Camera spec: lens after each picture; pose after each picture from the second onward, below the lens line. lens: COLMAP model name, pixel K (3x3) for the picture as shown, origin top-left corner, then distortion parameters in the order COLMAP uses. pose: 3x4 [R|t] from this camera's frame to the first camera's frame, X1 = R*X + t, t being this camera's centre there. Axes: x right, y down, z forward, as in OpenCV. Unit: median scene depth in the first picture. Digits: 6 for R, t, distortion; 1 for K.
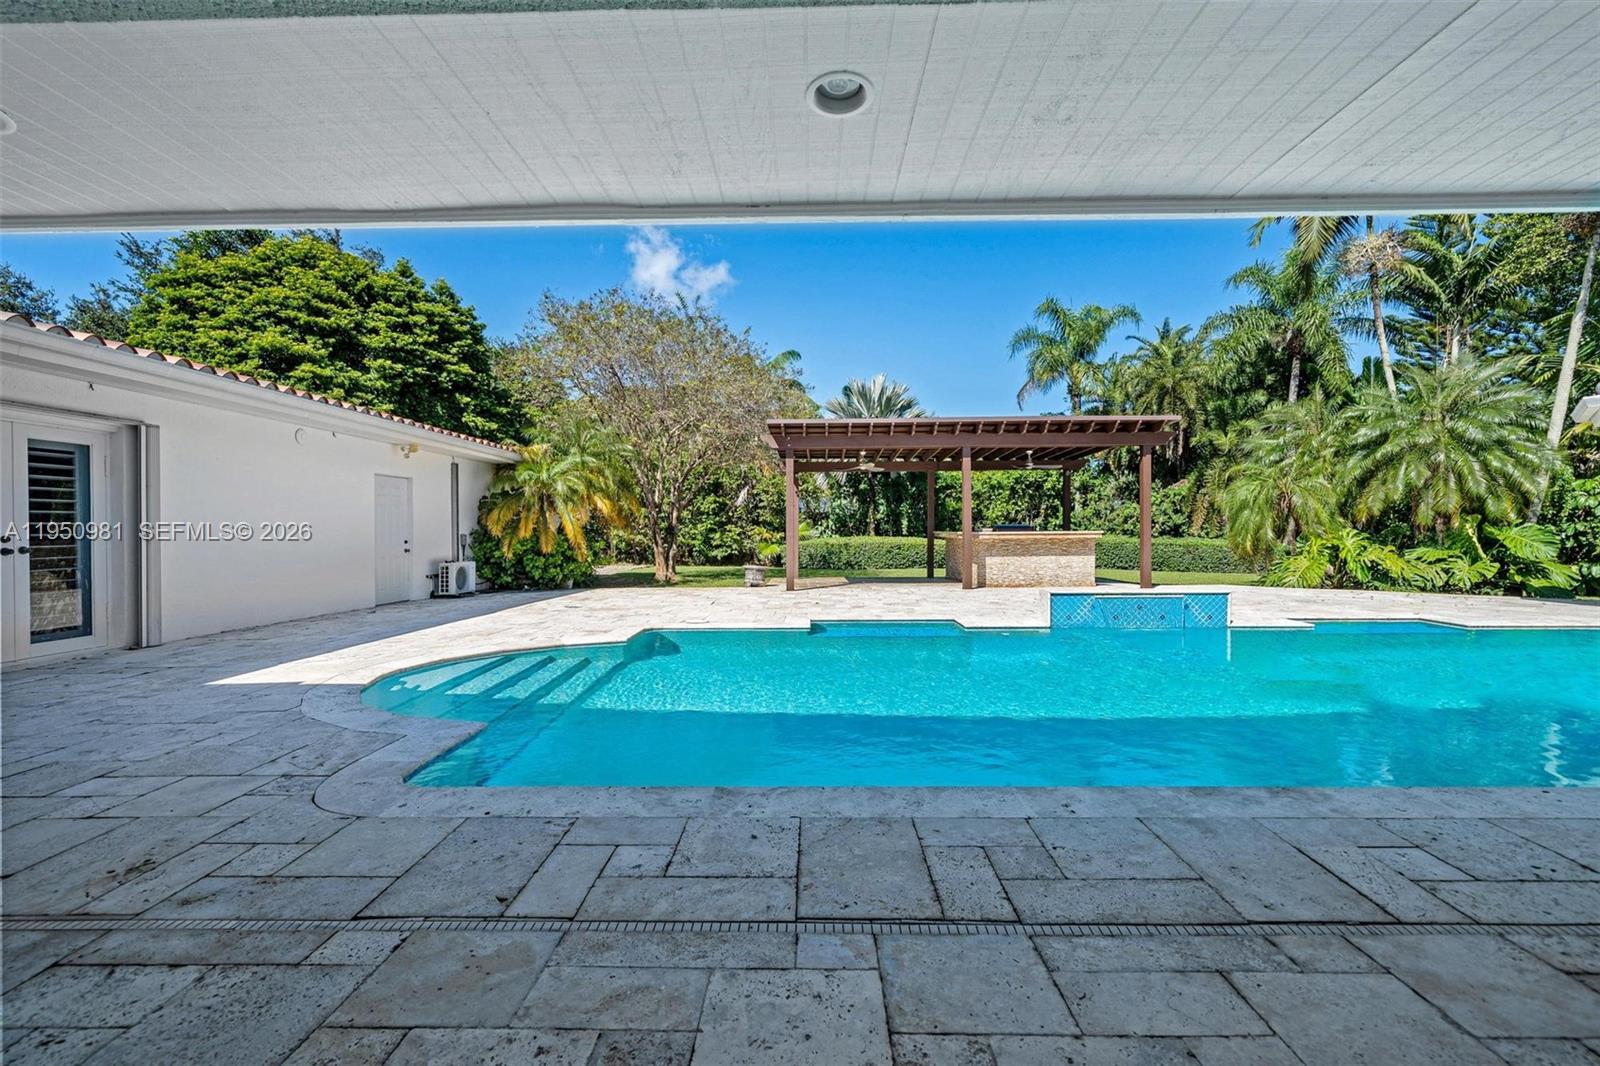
lens RADIAL K [[666.3, 0, 801.9], [0, 666.3, 504.4], [0, 0, 1]] dist [0.001017, 0.000084]
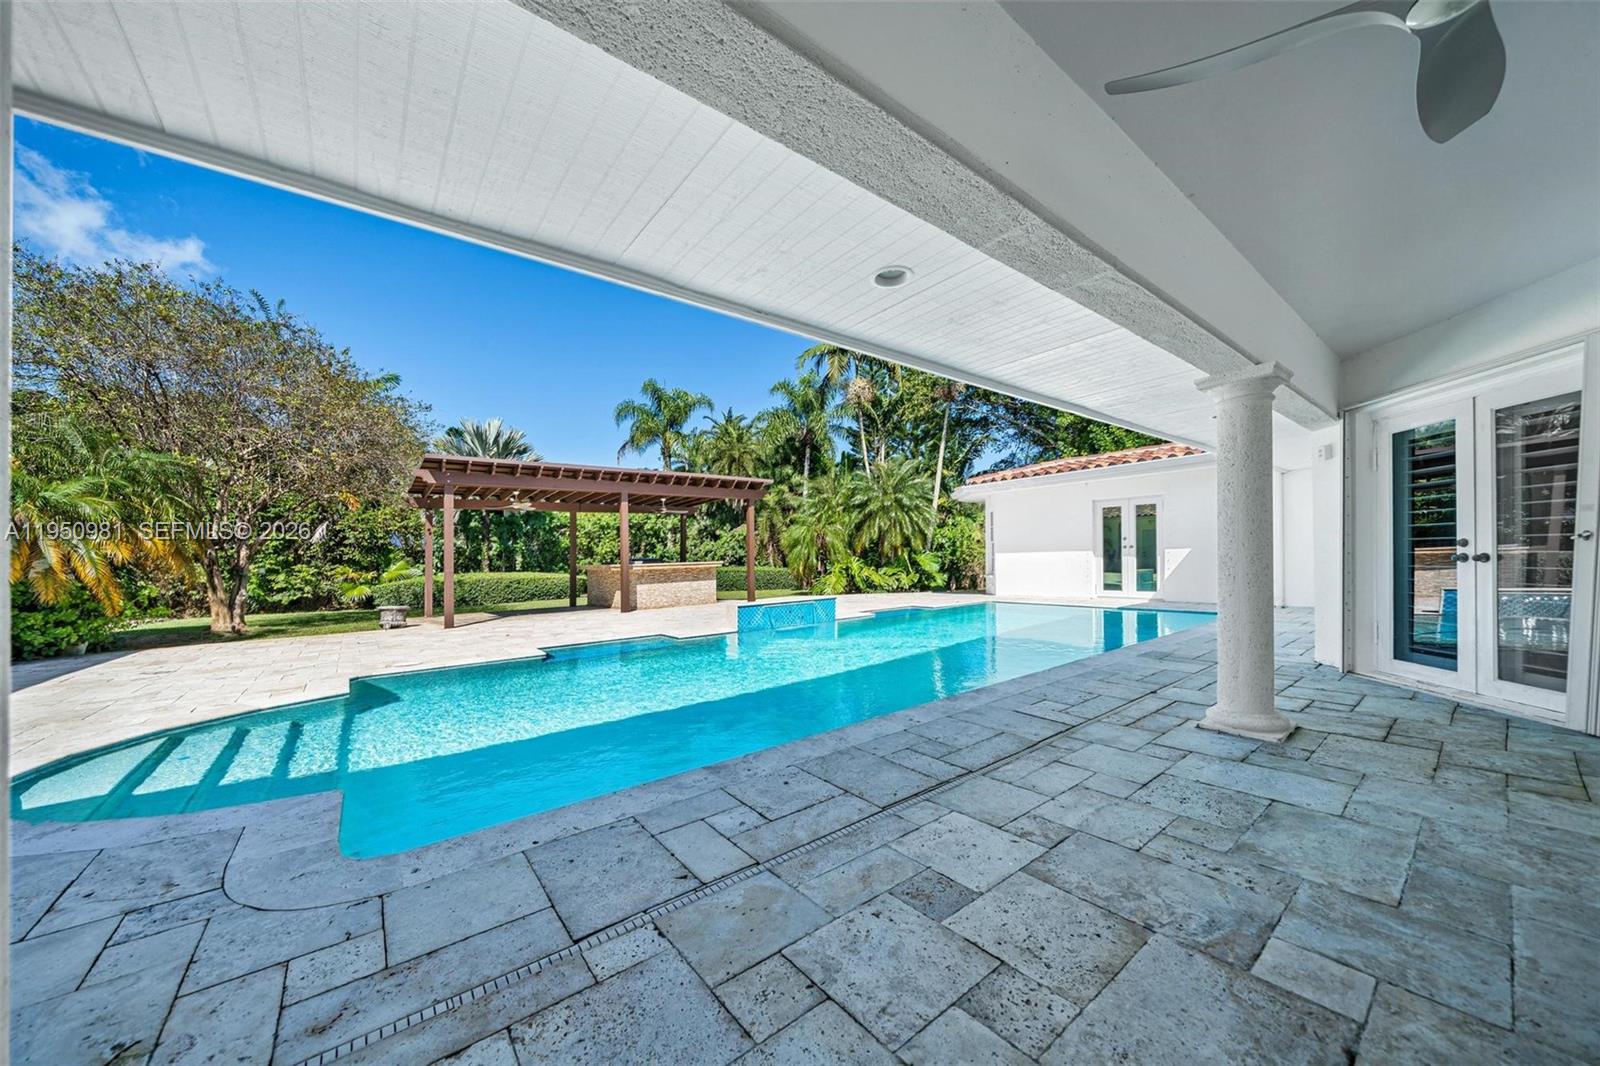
lens RADIAL K [[561.3, 0, 808.7], [0, 561.3, 523.4], [0, 0, 1]] dist [-0.004140, 0.000034]
pose [[0.770779, 0.022538, 0.636704, -0.136365], [-0.000657, 0.999402, -0.034582, 0.002932], [-0.637102, 0.026237, 0.770333, 0.016027]]
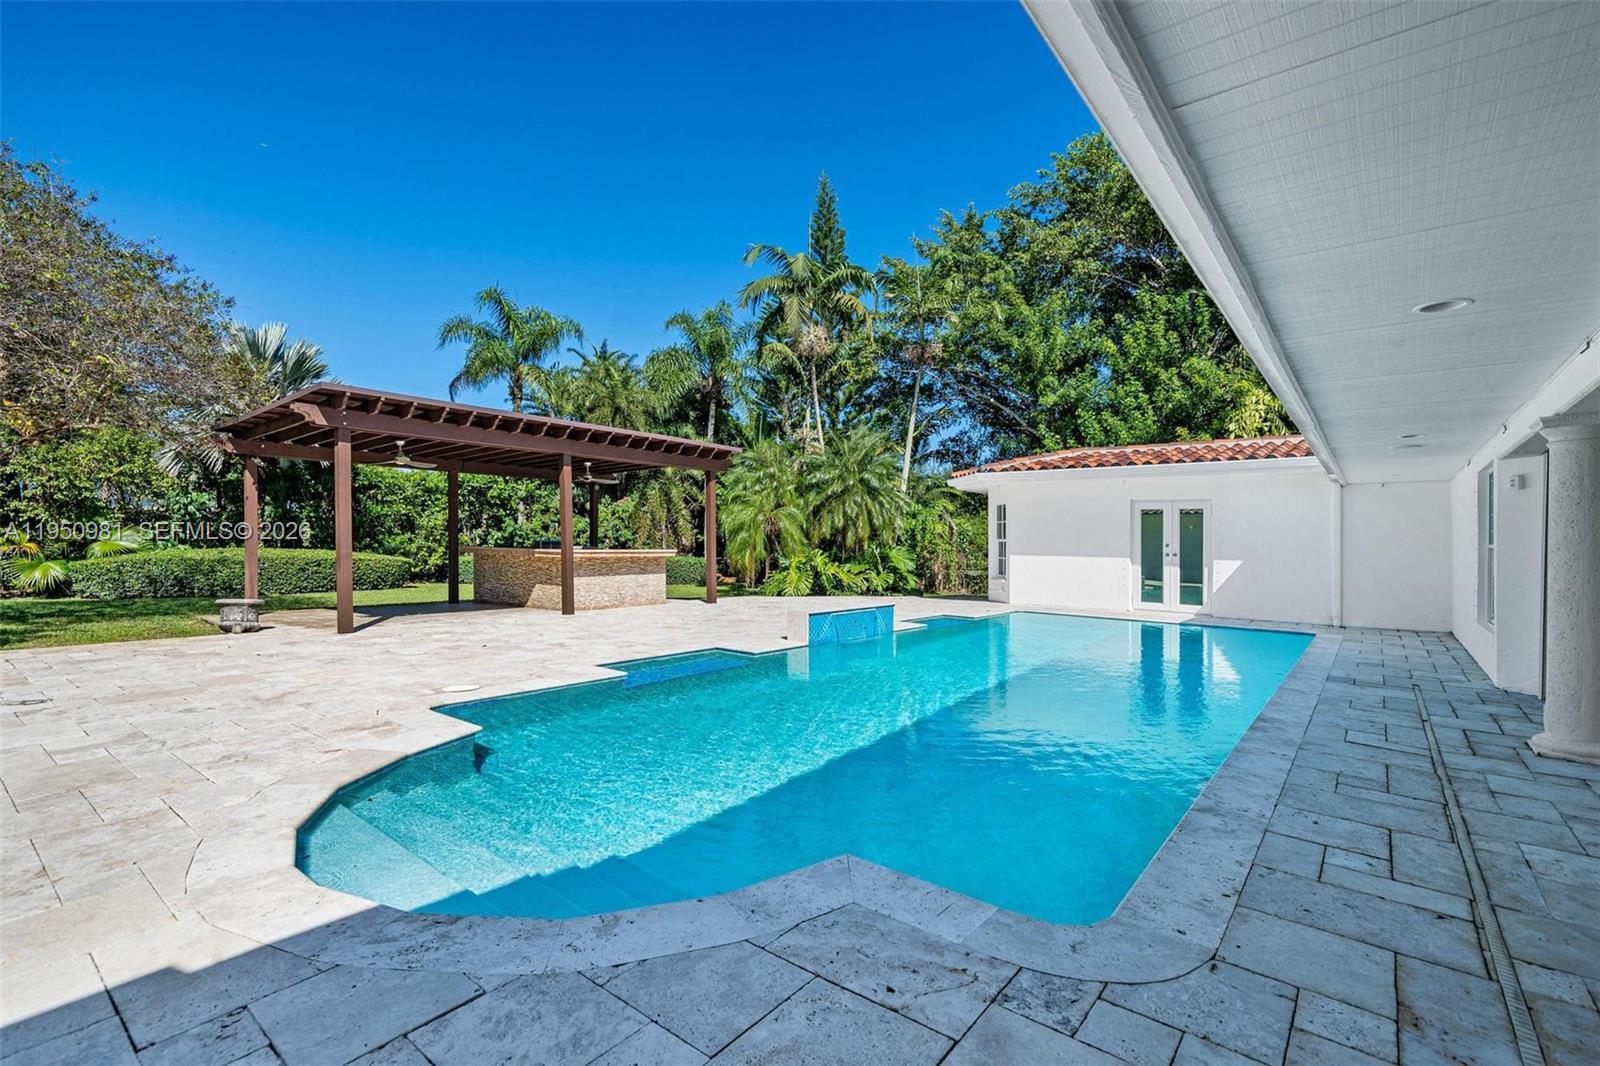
lens RADIAL K [[720.7, 0, 792.7], [0, 720.7, 513.4], [0, 0, 1]] dist [0.001848, -0.000289]
pose [[0.615459, 0.046343, 0.786805, -0.320116], [-0.049330, 0.998578, -0.020229, -0.002546], [-0.786624, -0.026363, 0.616870, 0.169291]]
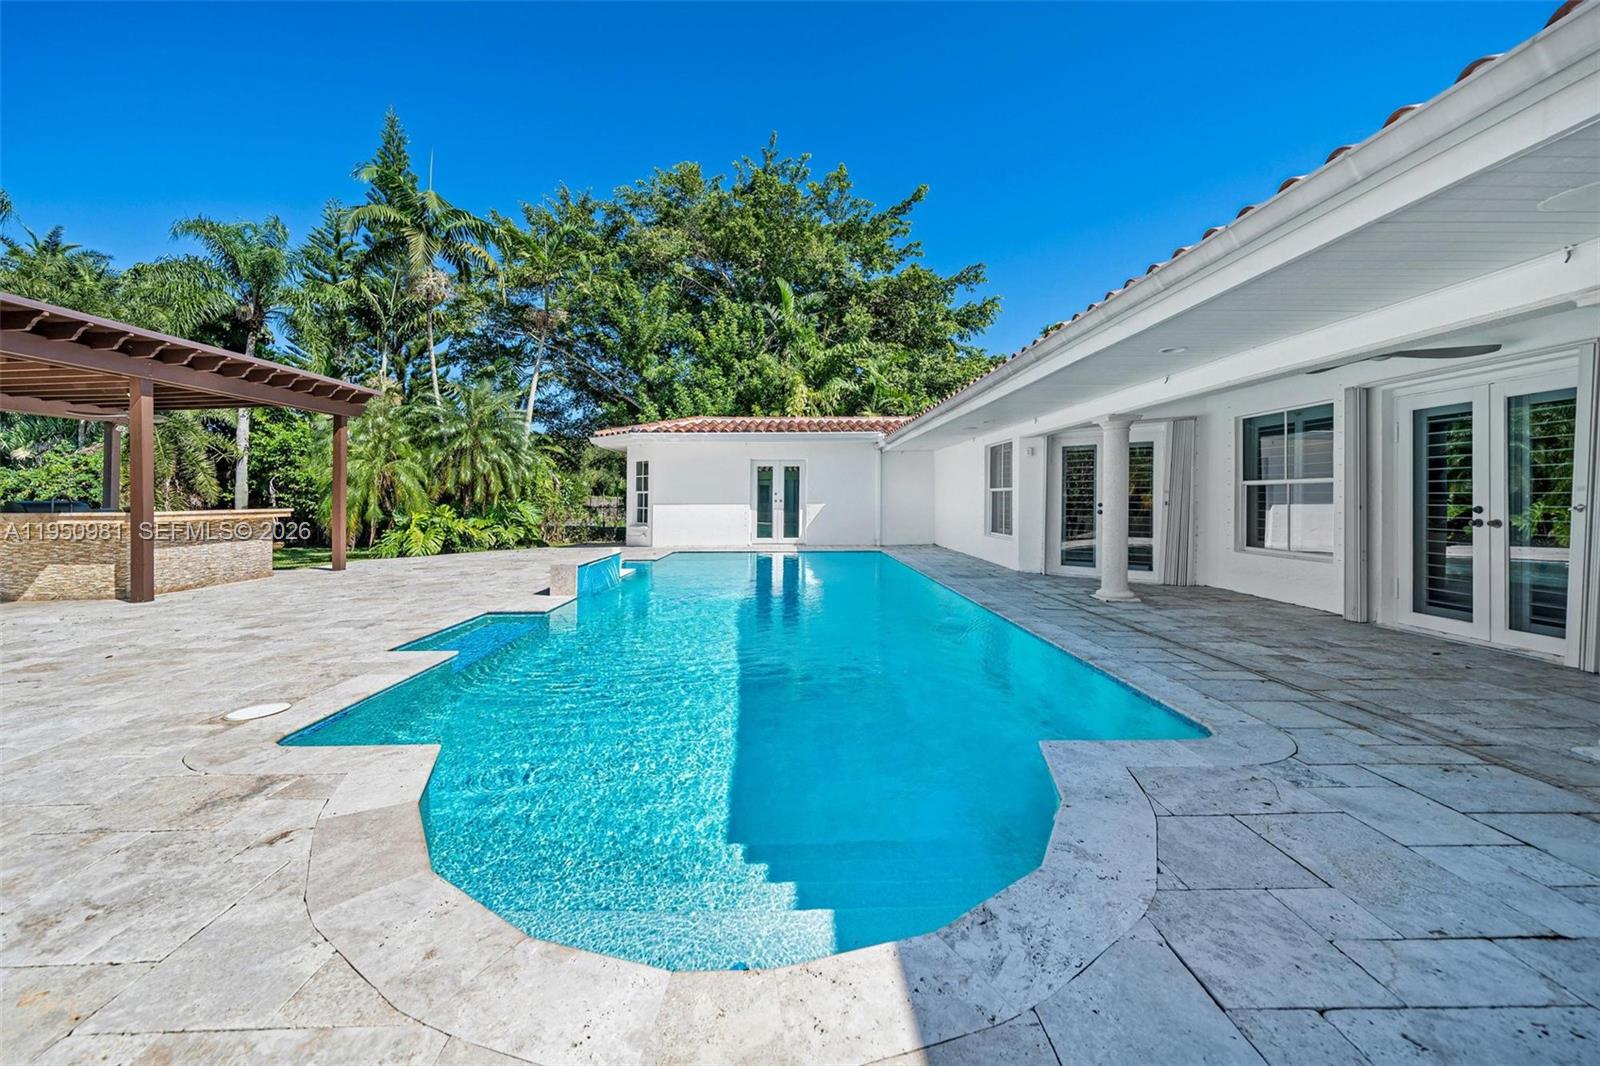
lens RADIAL K [[627.0, 0, 787.0], [0, 627.0, 470.9], [0, 0, 1]] dist [-0.002710, 0.000147]
pose [[-0.025895, 0.049506, 0.998438, -0.363924], [-0.032473, 0.998204, -0.050337, 0.011191], [-0.999137, -0.033726, -0.024241, 0.387131]]
